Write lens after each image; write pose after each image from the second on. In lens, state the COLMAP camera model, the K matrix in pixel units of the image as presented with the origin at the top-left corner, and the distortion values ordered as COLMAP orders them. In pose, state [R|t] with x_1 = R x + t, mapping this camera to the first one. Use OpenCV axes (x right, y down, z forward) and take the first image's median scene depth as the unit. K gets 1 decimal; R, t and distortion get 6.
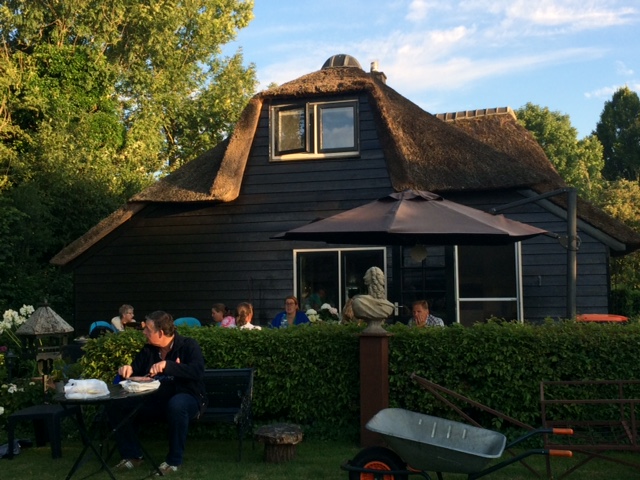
lens RADIAL K [[870.1, 0, 320.0], [0, 870.1, 240.0], [0, 0, 1]] dist [0.037718, -0.039010]
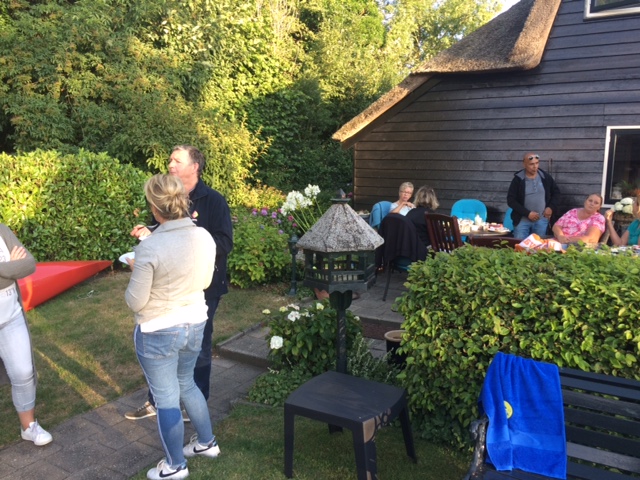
lens RADIAL K [[535.8, 0, 320.0], [0, 535.8, 240.0], [0, 0, 1]] dist [0.087562, -0.138282]
pose [[0.954125, 0.071916, -0.290642, -0.082520], [-0.011299, 0.978681, 0.205073, 0.008723], [0.299194, -0.192382, 0.934597, 0.240779]]
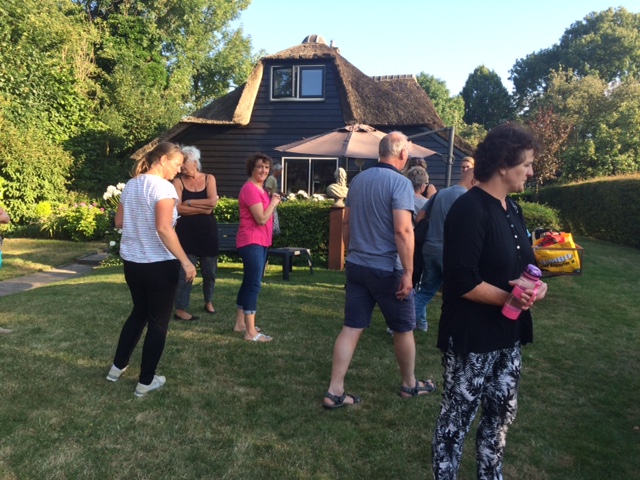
lens RADIAL K [[535.8, 0, 320.0], [0, 535.8, 240.0], [0, 0, 1]] dist [0.087562, -0.138282]
pose [[0.996840, 0.034072, 0.071756, -0.015541], [-0.044935, 0.986784, 0.155689, 0.002288], [-0.065503, -0.158421, 0.985196, -0.023277]]
